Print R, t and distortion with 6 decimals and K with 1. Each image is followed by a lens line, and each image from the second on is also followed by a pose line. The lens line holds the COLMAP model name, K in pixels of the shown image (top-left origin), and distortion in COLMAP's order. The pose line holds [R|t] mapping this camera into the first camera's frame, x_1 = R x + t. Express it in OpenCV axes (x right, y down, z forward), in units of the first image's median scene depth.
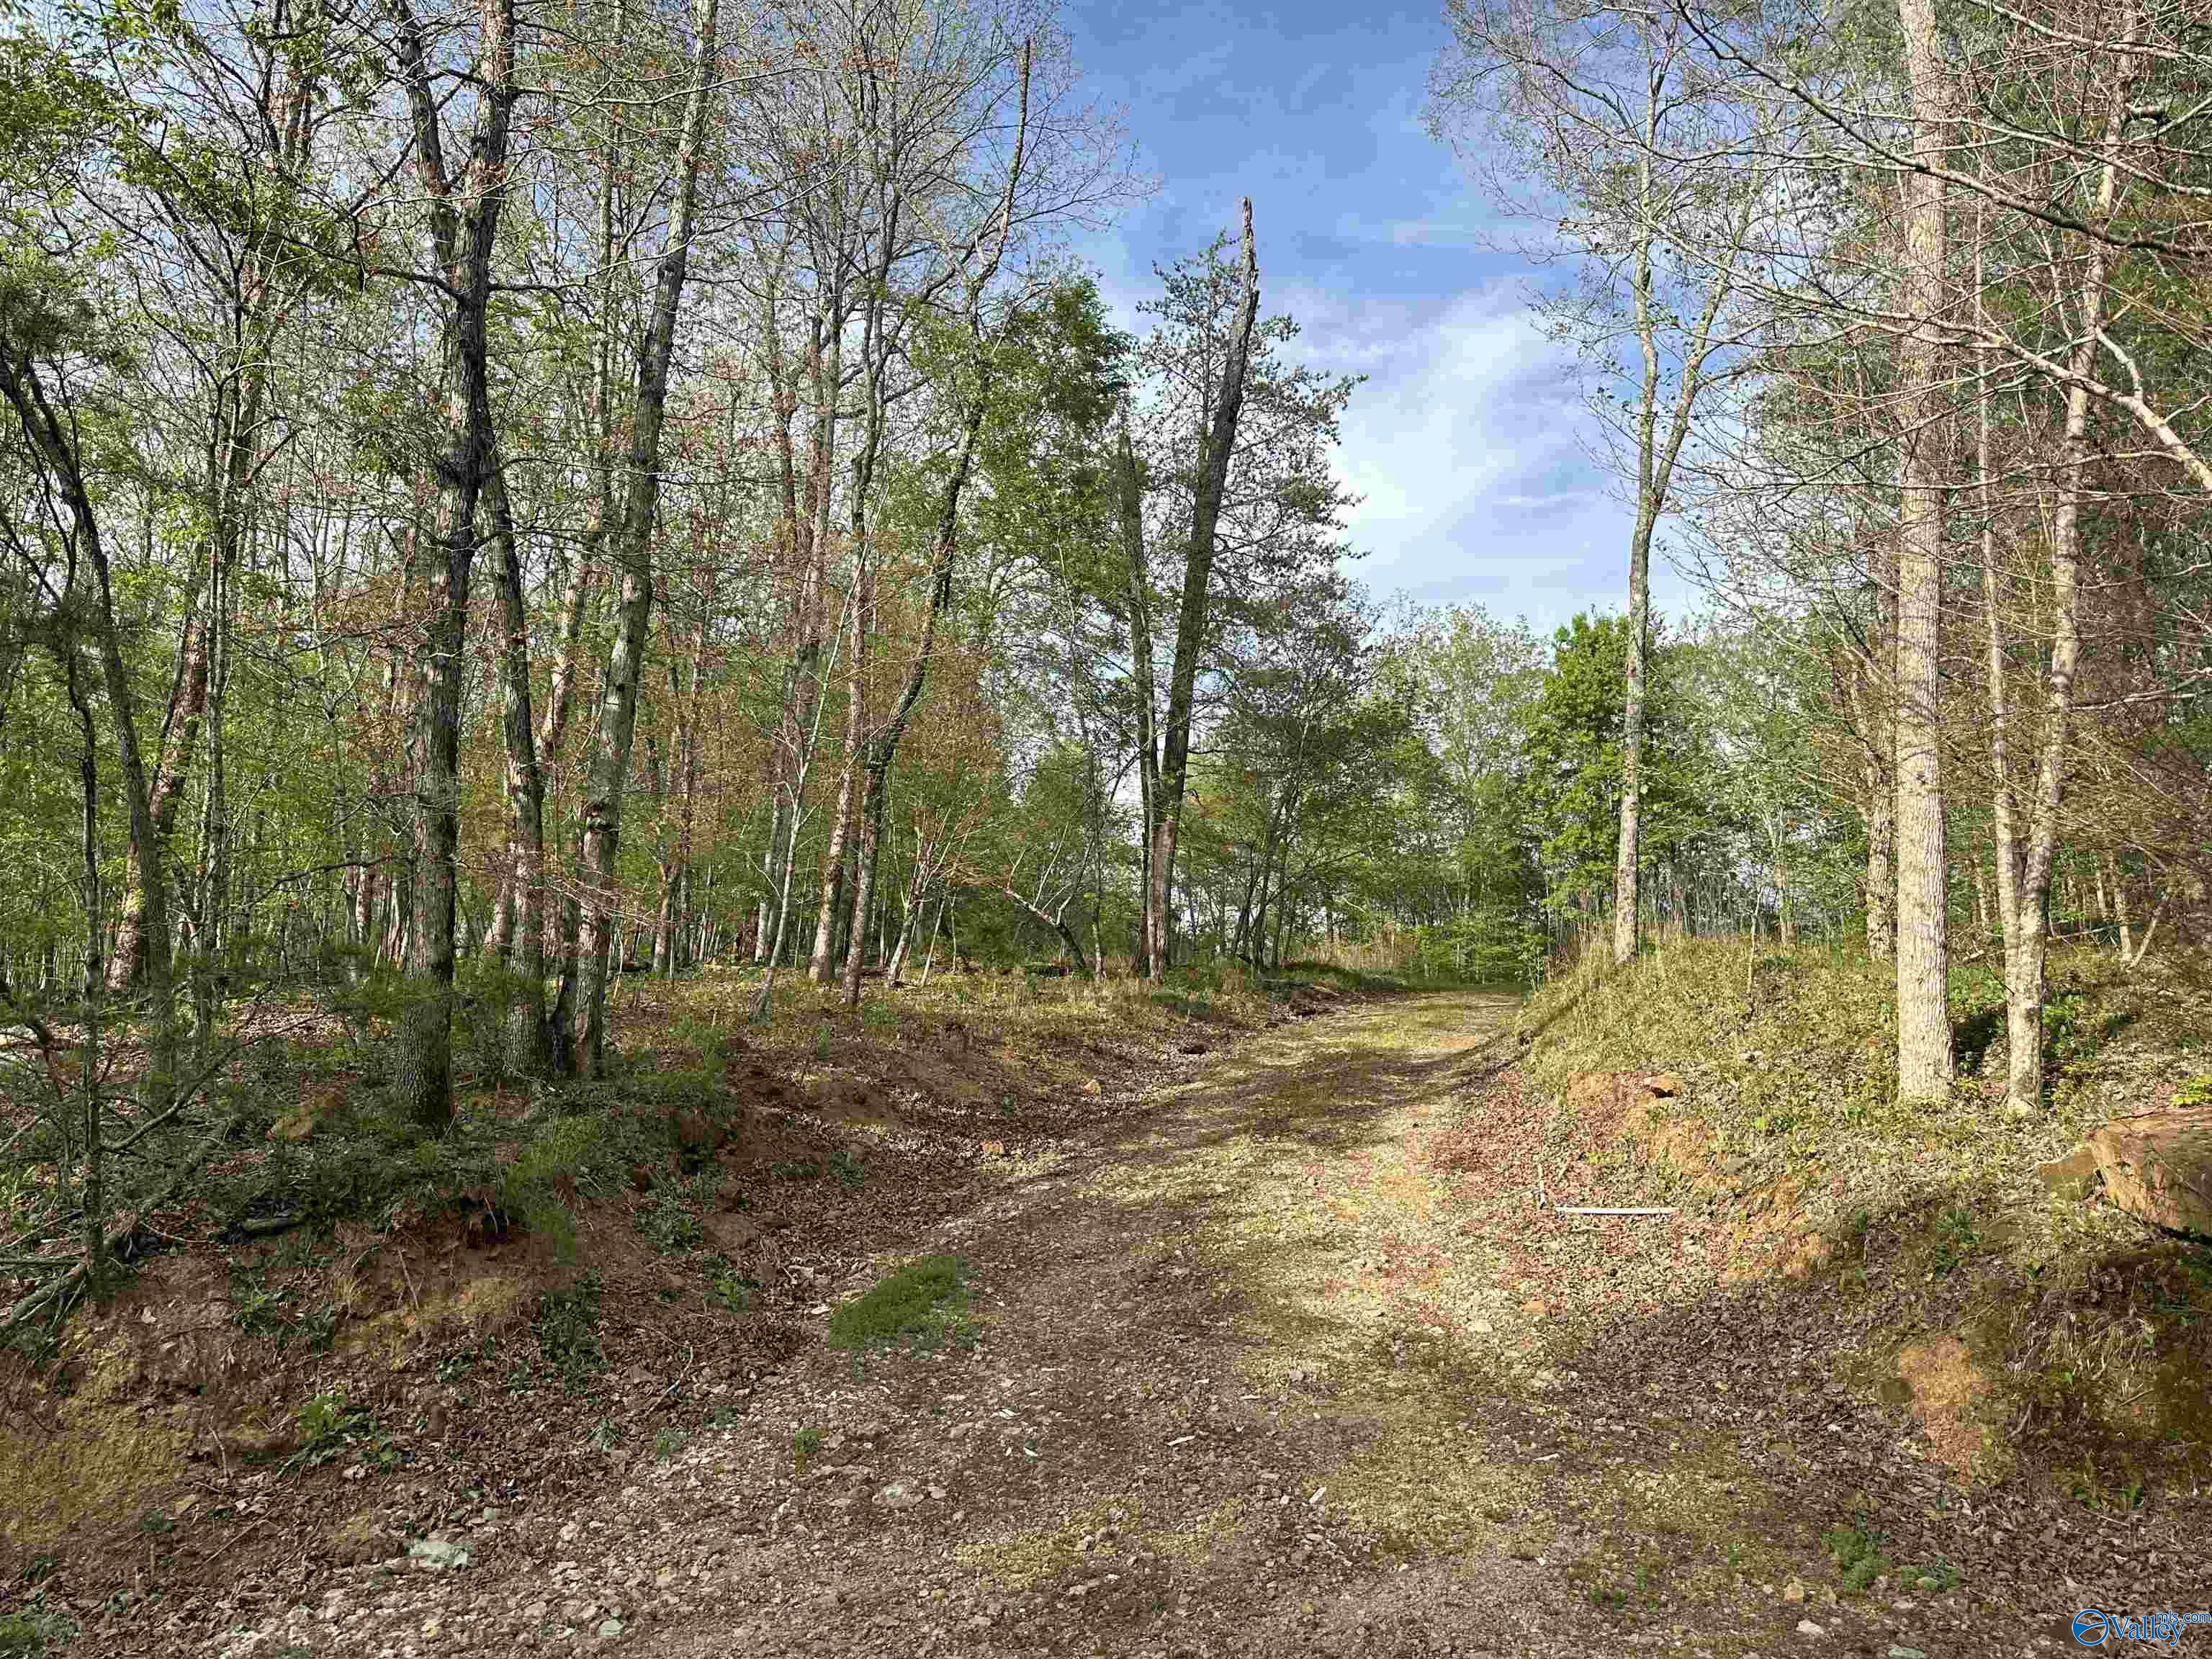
lens RADIAL K [[1502.4, 0, 1127.6], [0, 1502.4, 863.2], [0, 0, 1]] dist [-0.003456, -0.005346]
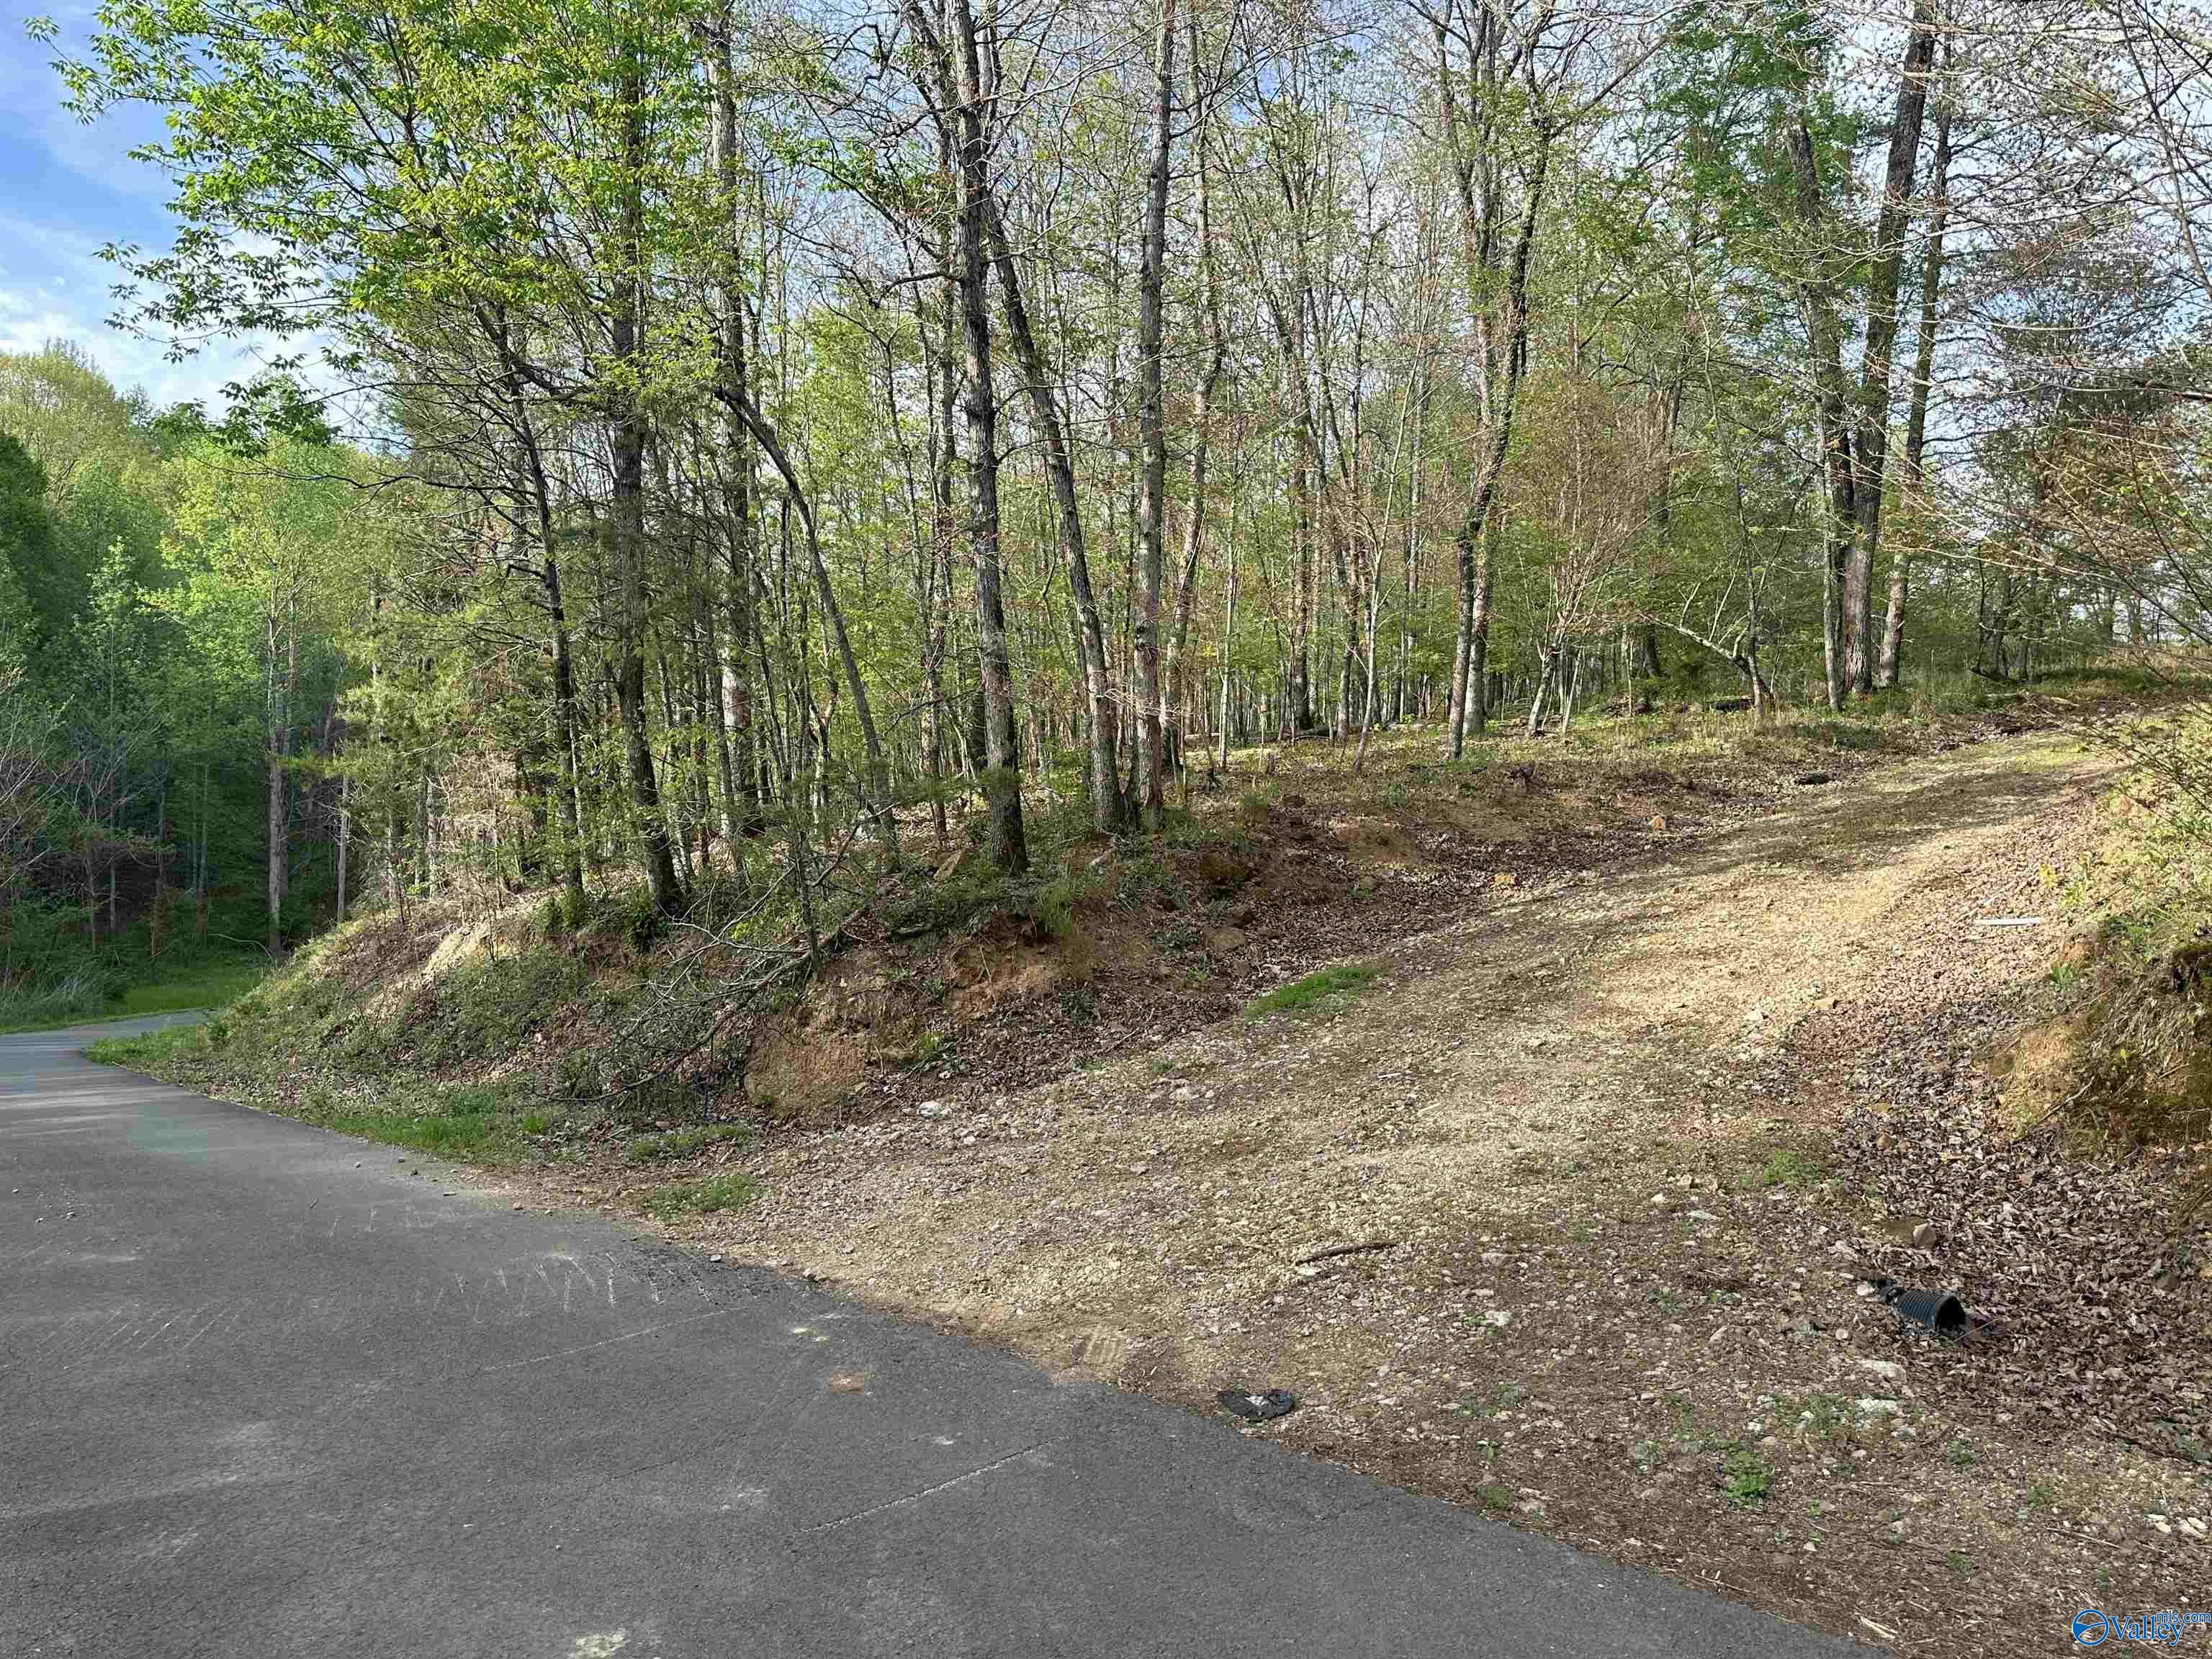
lens RADIAL K [[1442.2, 0, 1108.8], [0, 1442.2, 822.6], [0, 0, 1]] dist [0.130468, -0.001174]
pose [[0.869904, -0.039839, -0.491609, 0.373698], [0.108278, 0.987843, 0.111546, -0.023112], [0.481188, -0.150265, 0.863642, -0.215458]]
